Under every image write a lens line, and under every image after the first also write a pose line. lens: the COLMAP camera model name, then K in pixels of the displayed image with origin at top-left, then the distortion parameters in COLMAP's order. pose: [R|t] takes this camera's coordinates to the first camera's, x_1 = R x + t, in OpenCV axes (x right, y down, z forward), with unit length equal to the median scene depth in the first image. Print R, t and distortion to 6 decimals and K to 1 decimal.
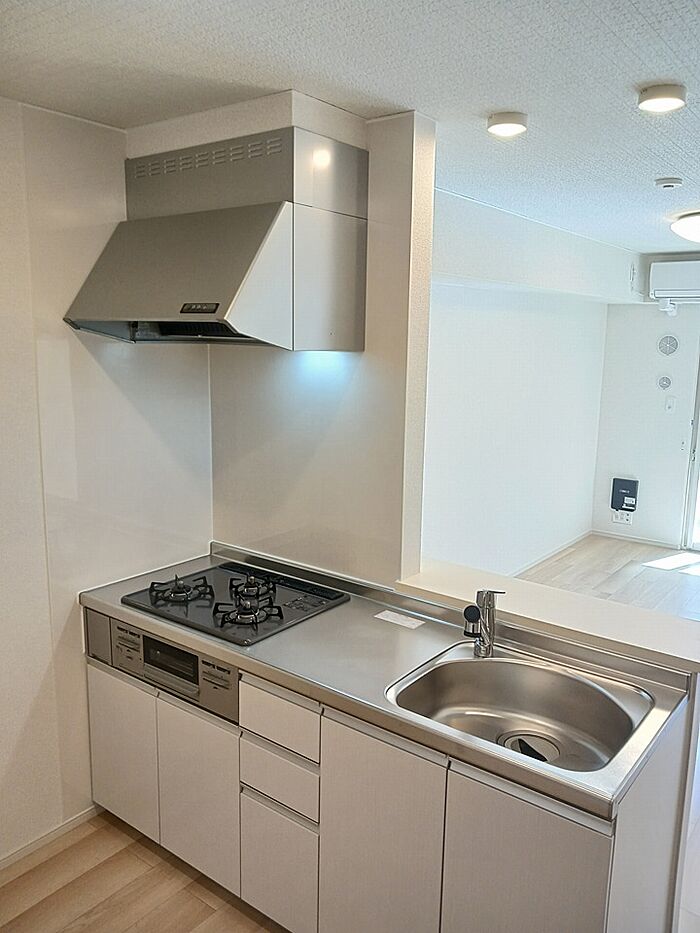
lens RADIAL K [[733.8, 0, 356.1], [0, 733.8, 463.0], [0, 0, 1]] dist [0.125532, -0.001078]
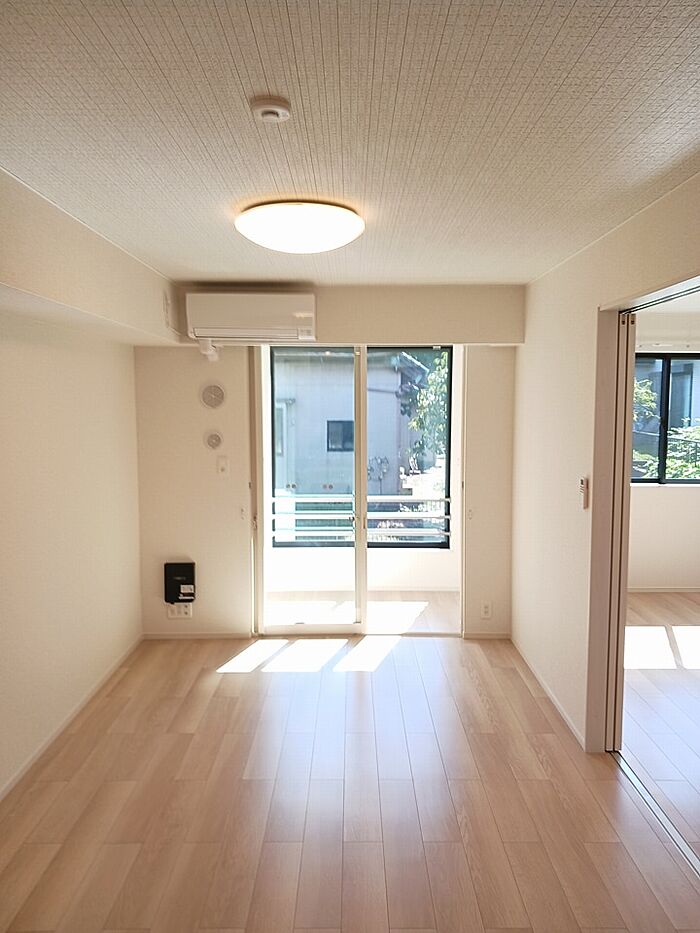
lens RADIAL K [[733.8, 0, 357.6], [0, 733.8, 455.9], [0, 0, 1]] dist [0.125532, -0.001078]
pose [[0.790997, -0.070653, 0.607726, 0.040156], [0.130387, 0.989958, -0.054618, -0.024956], [-0.597764, 0.122443, 0.792266, 0.258226]]
